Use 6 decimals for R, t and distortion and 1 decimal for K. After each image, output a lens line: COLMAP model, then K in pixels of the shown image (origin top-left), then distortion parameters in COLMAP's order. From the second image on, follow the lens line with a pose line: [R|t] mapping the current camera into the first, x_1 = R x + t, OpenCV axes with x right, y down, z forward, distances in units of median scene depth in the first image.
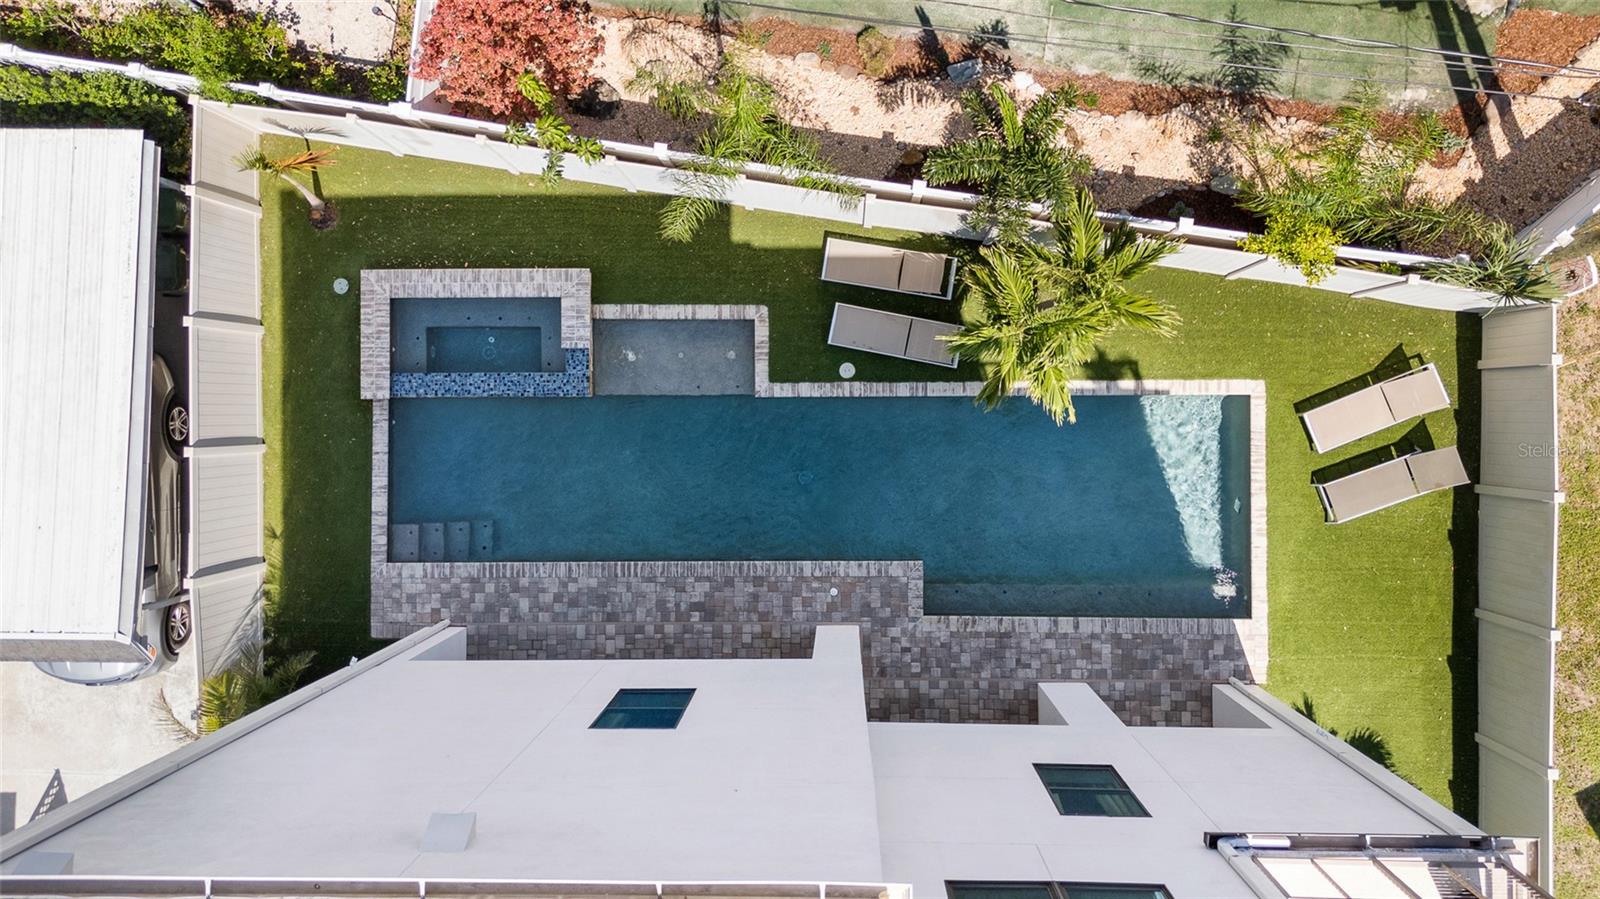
lens RADIAL K [[1202.5, 0, 800.0], [0, 1202.5, 449.5], [0, 0, 1]] dist [0.061775, -0.002159]
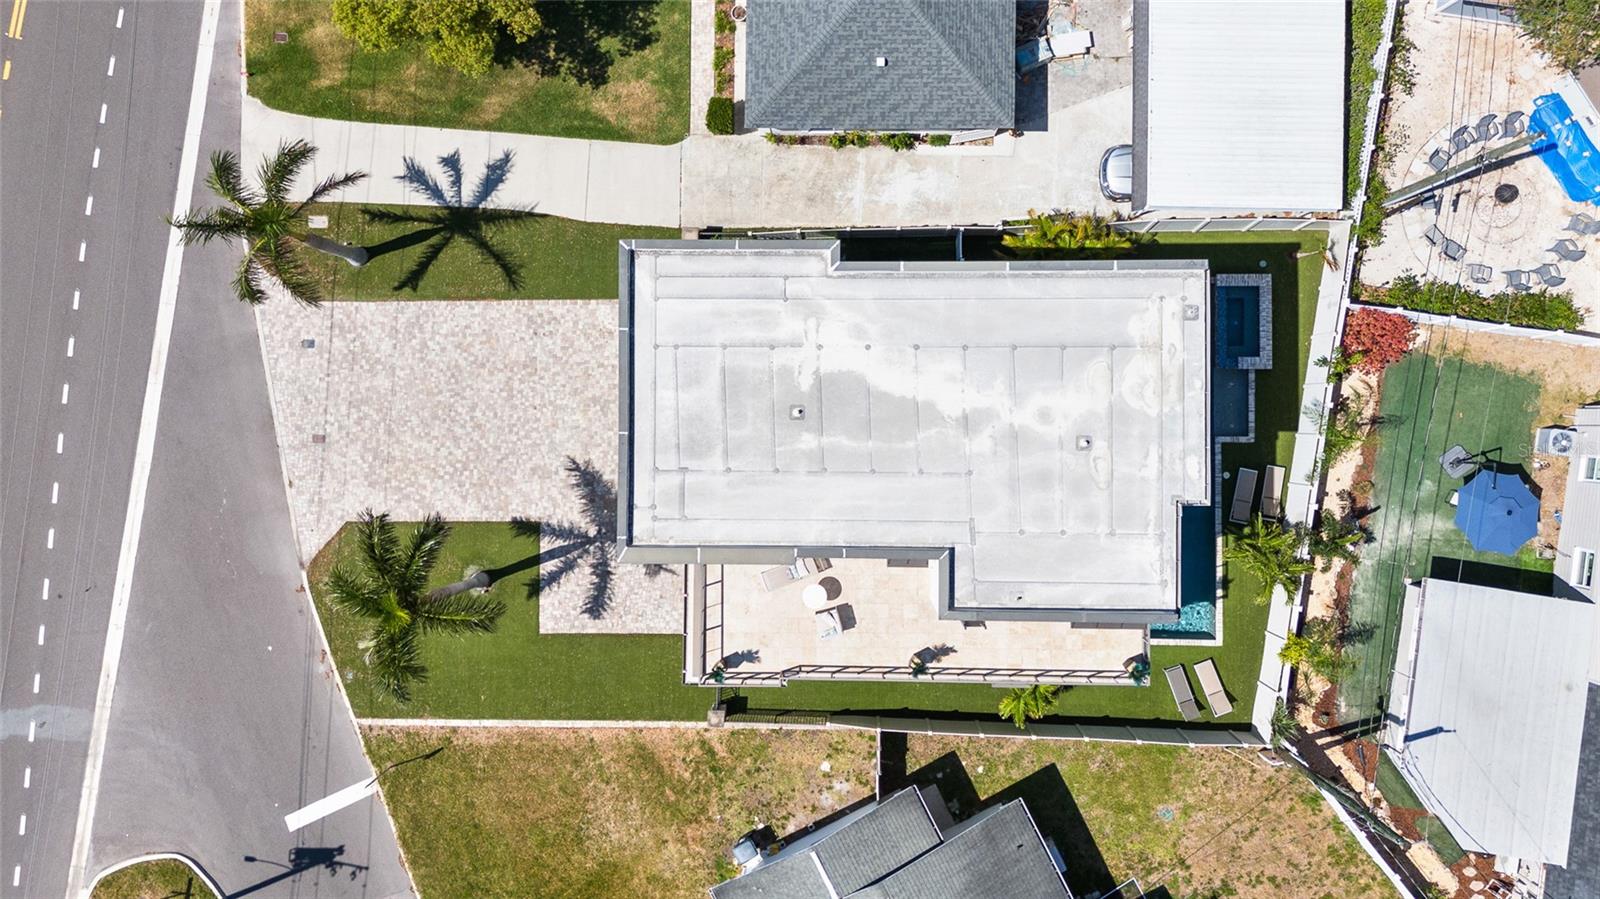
lens RADIAL K [[1161.5, 0, 844.7], [0, 1161.5, 447.1], [0, 0, 1]] dist [0.072853, -0.000851]
pose [[-0.010273, 0.999940, -0.003921, 0.000217], [-0.999760, -0.010195, 0.019414, 0.654233], [0.019373, 0.004120, 0.999804, -1.354627]]
